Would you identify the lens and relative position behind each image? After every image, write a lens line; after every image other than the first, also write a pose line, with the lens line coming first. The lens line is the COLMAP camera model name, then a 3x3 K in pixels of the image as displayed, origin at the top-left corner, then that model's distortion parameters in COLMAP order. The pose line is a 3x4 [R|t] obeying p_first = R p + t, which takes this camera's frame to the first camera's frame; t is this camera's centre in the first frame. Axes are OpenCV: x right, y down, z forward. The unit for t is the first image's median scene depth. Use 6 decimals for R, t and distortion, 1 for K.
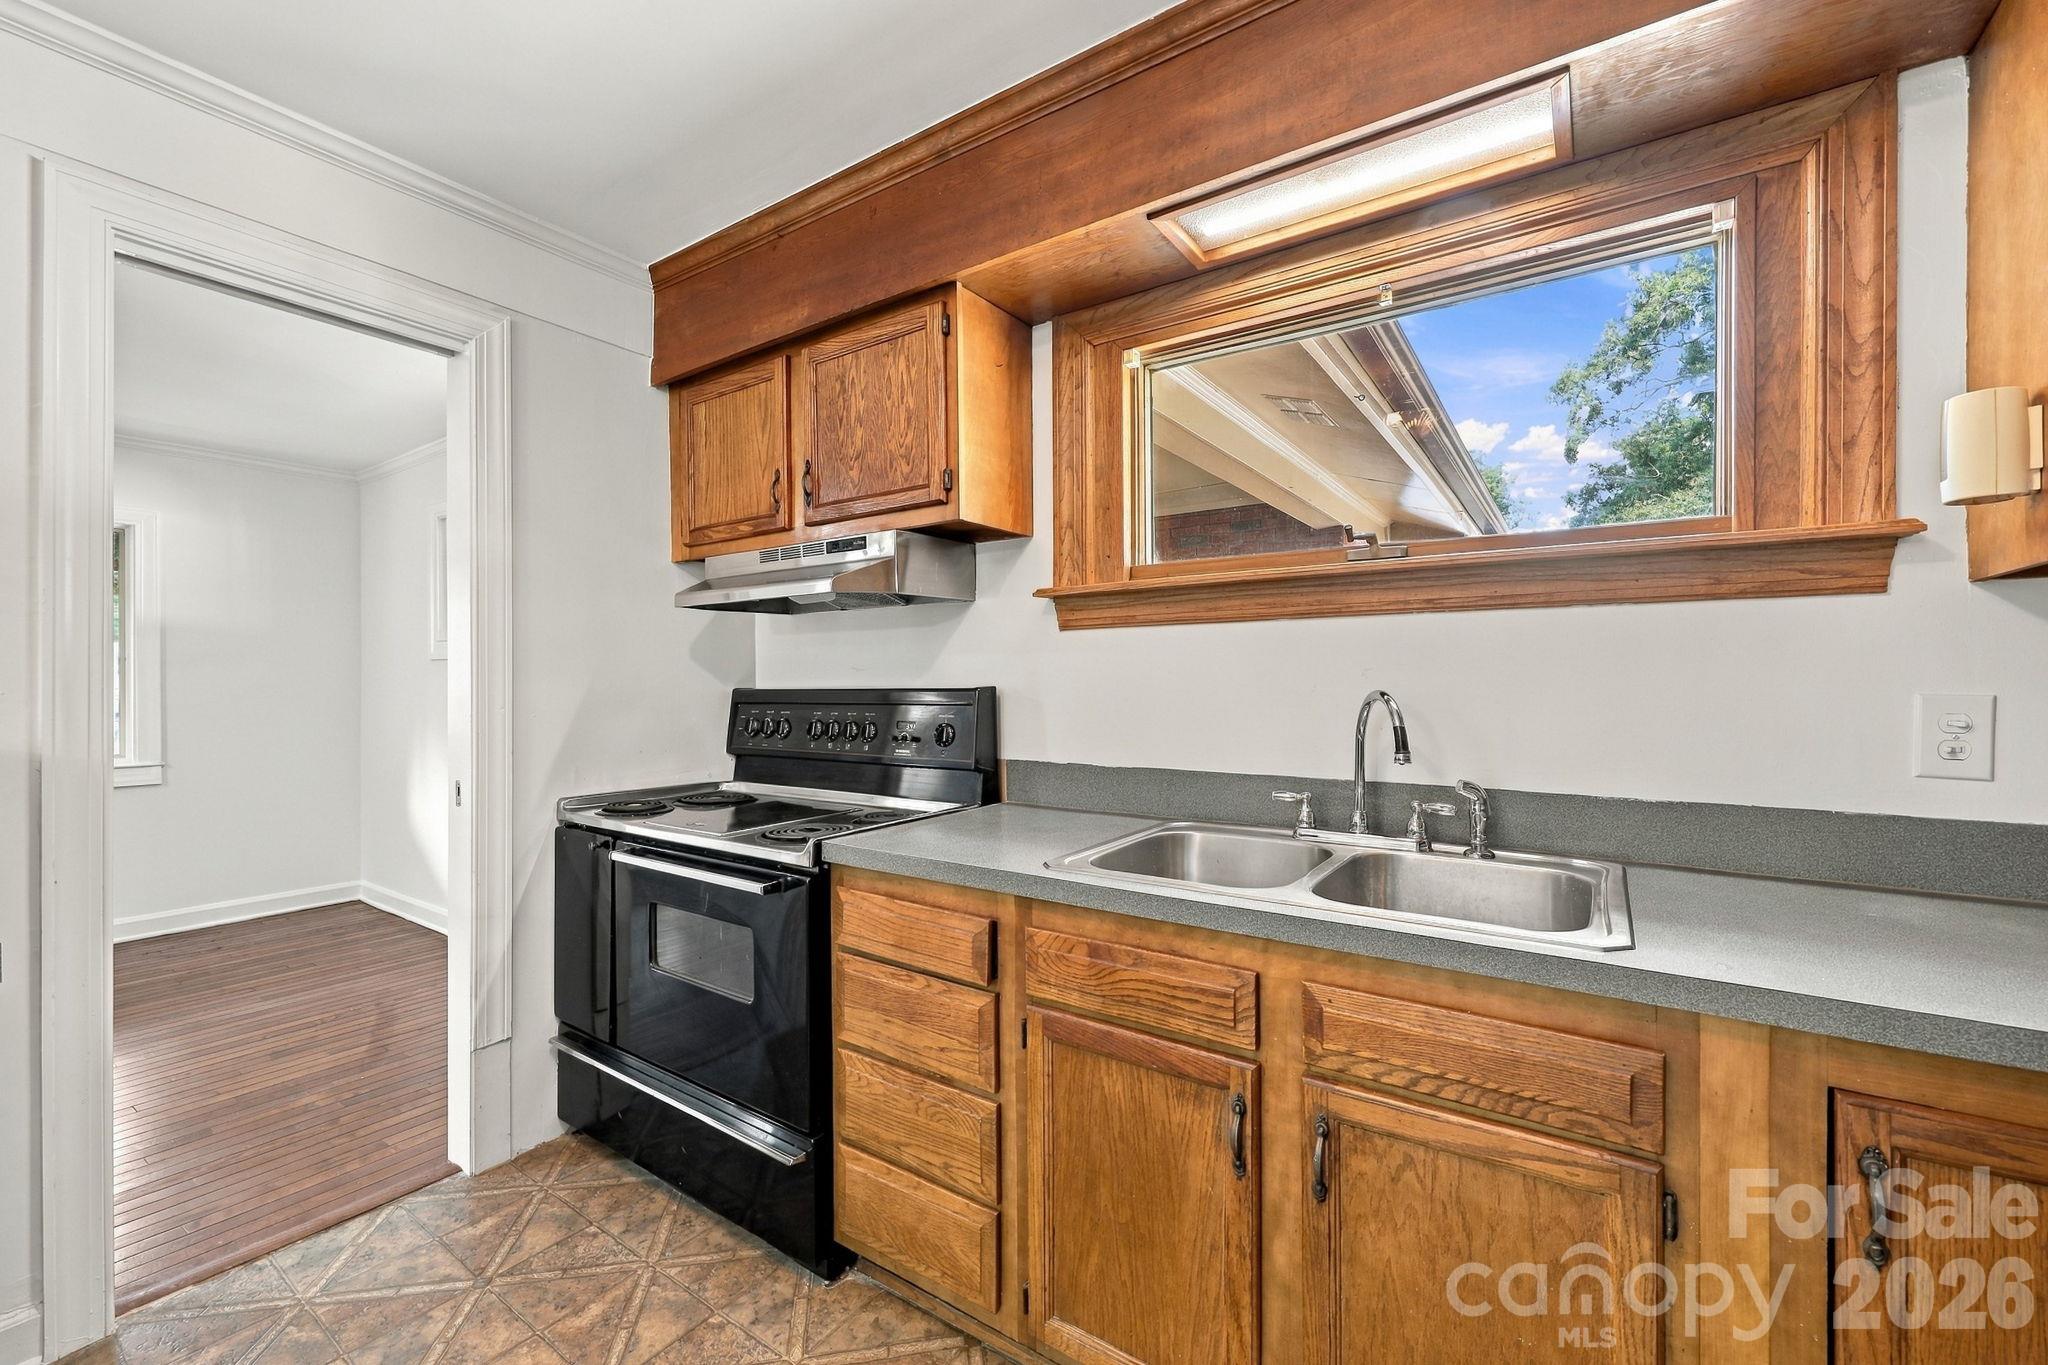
lens RADIAL K [[834.4, 0, 1027.8], [0, 834.4, 686.8], [0, 0, 1]] dist [-0.000389, -0.000243]
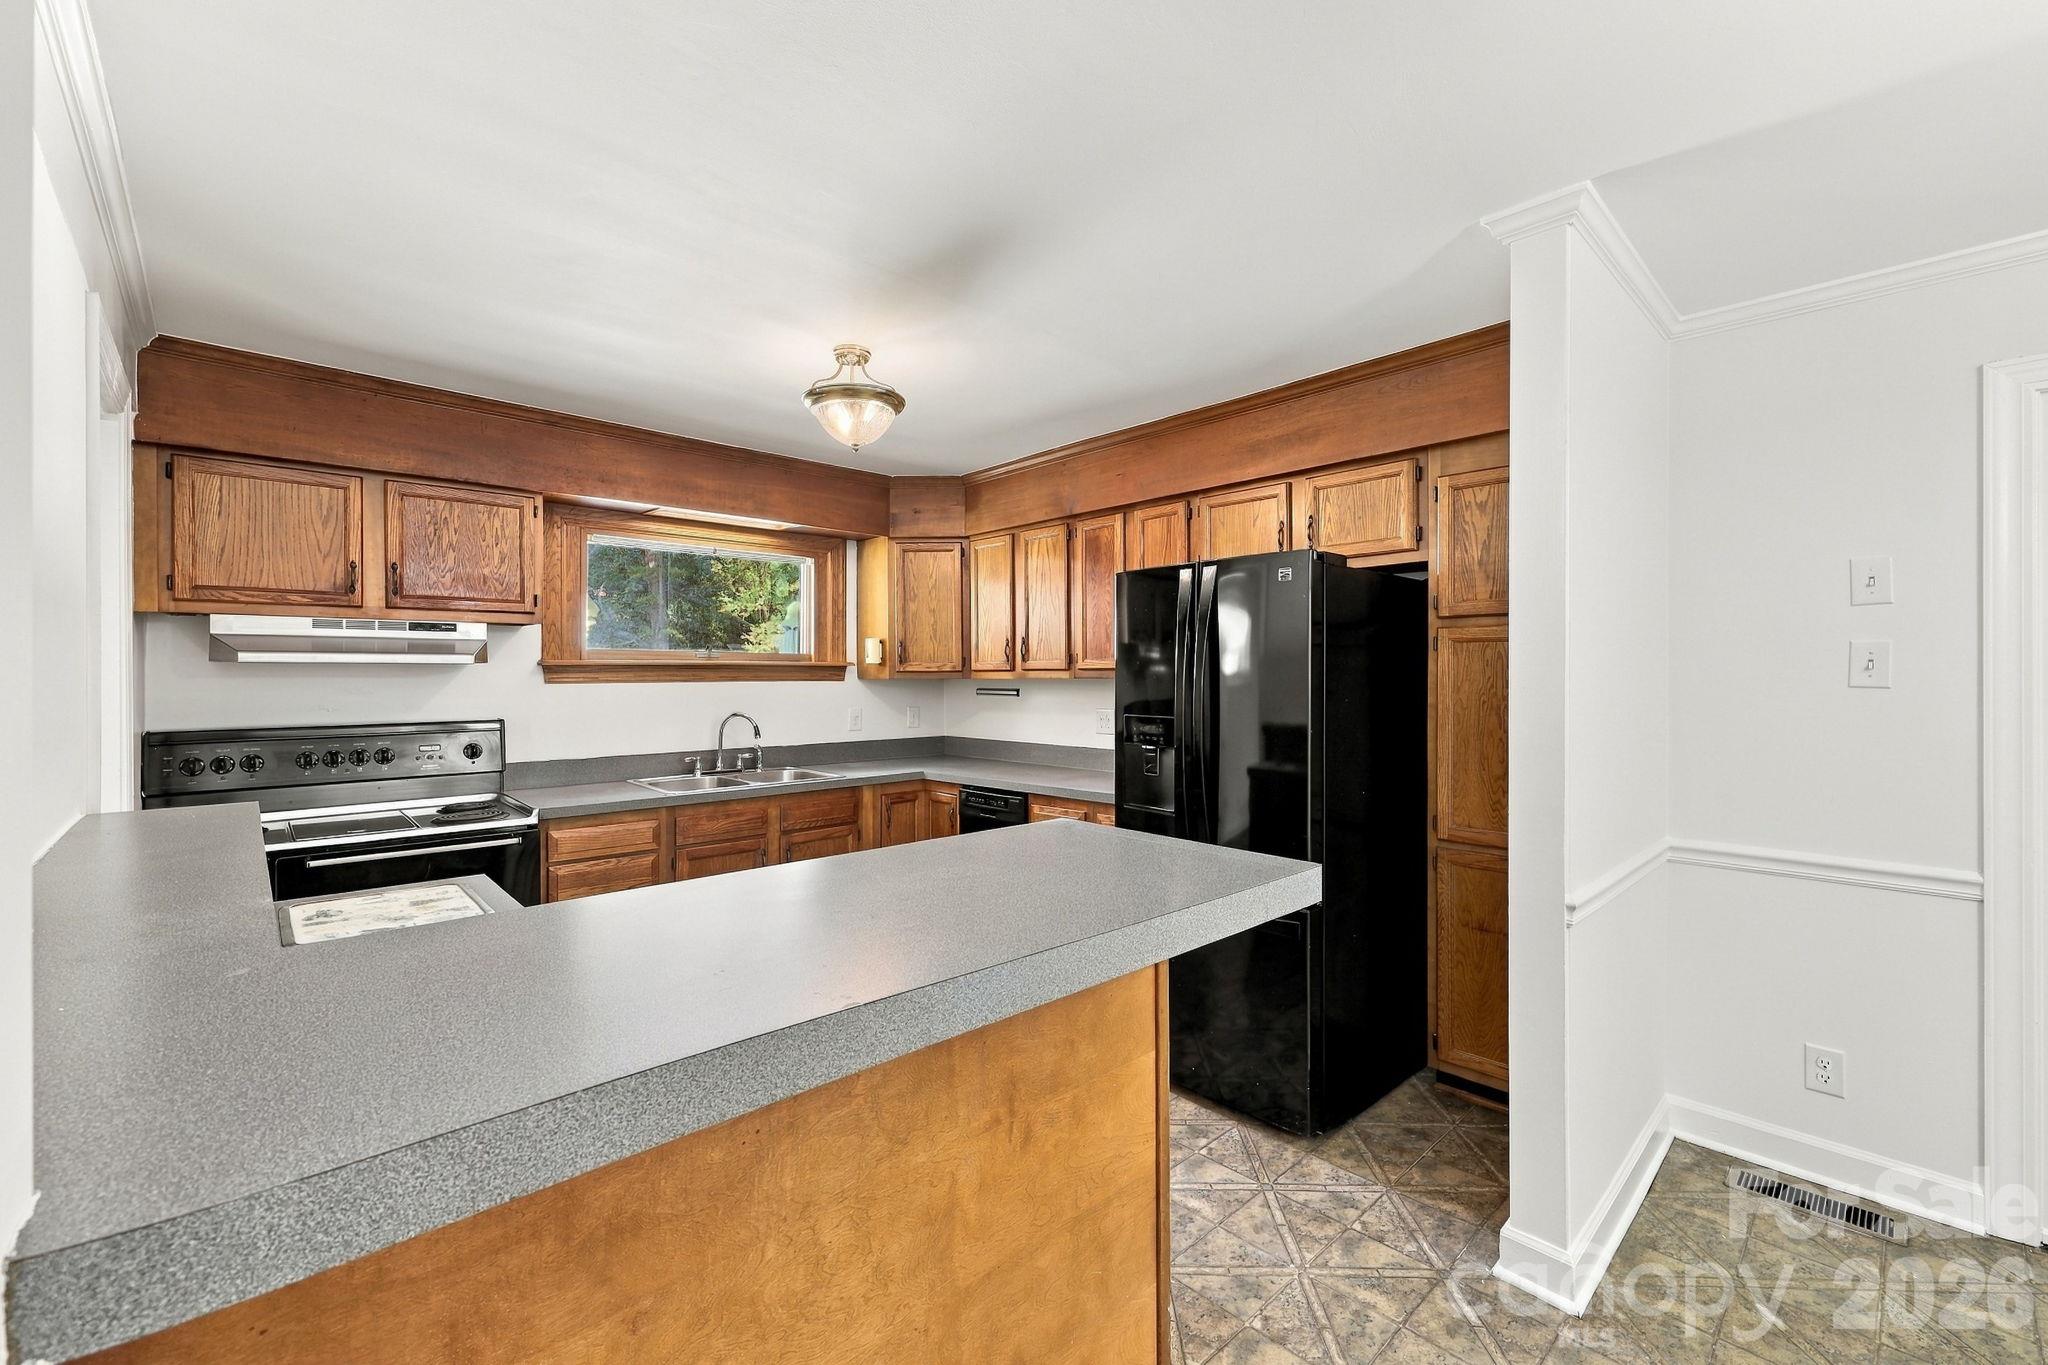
lens RADIAL K [[837.9, 0, 1027.9], [0, 837.9, 670.7], [0, 0, 1]] dist [0.001494, 0.000265]
pose [[0.209806, 0.006149, 0.977724, -1.761751], [0.004999, 0.999960, -0.007362, -0.093095], [-0.977730, 0.006432, 0.209767, -0.409271]]
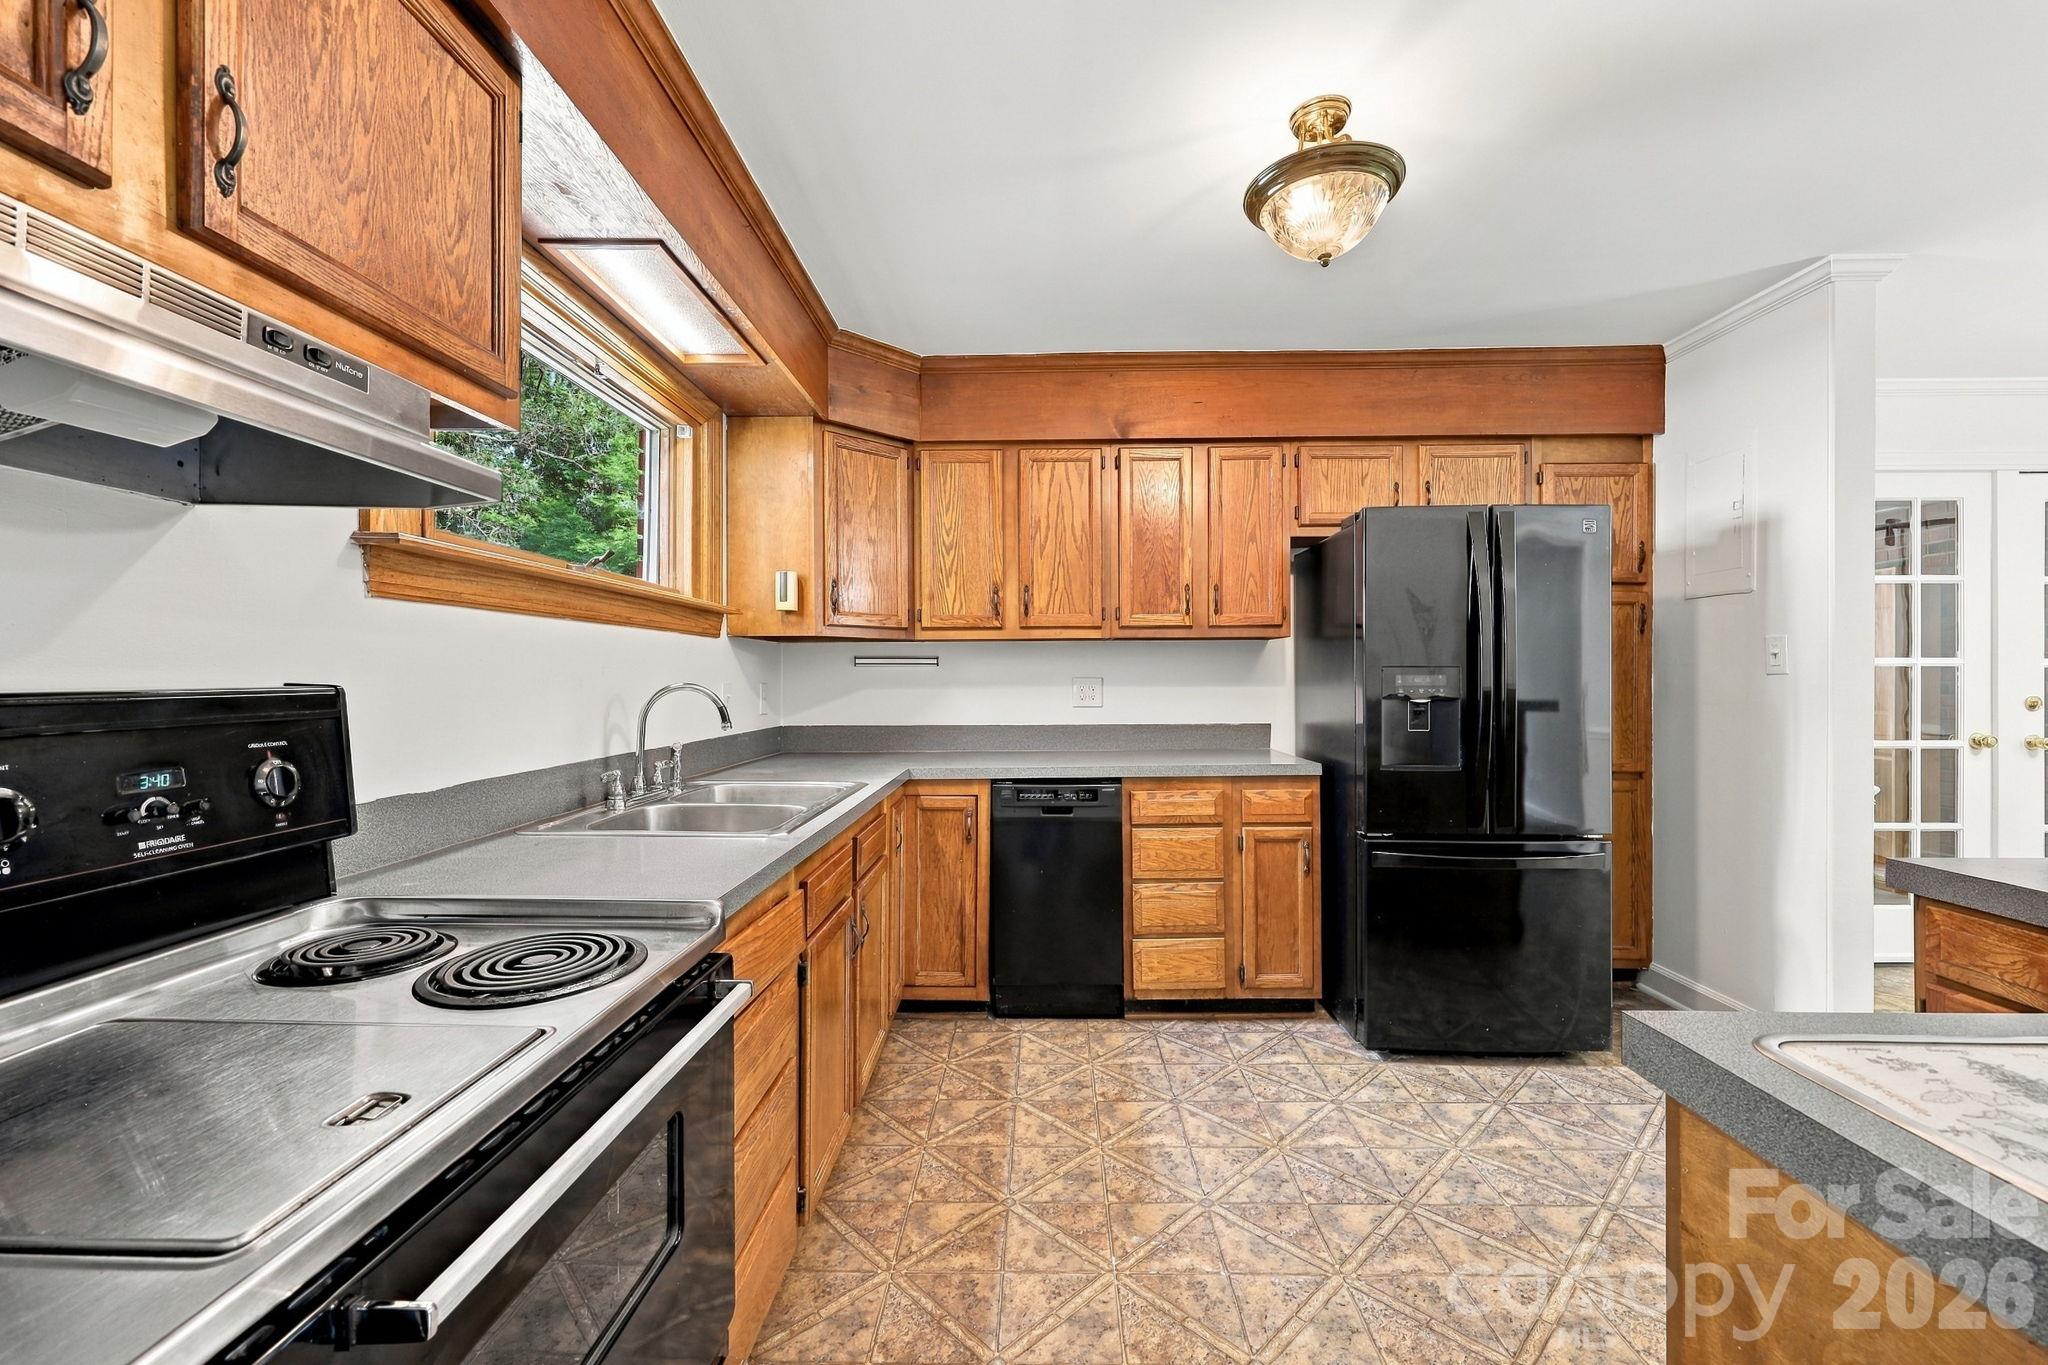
lens RADIAL K [[829.8, 0, 1025.8], [0, 829.8, 677.6], [0, 0, 1]] dist [-0.000866, -0.000135]
pose [[-0.550905, 0.003251, 0.834562, -0.950750], [0.006857, 0.999976, 0.000631, -0.001033], [-0.834540, 0.006070, -0.550914, 1.137616]]
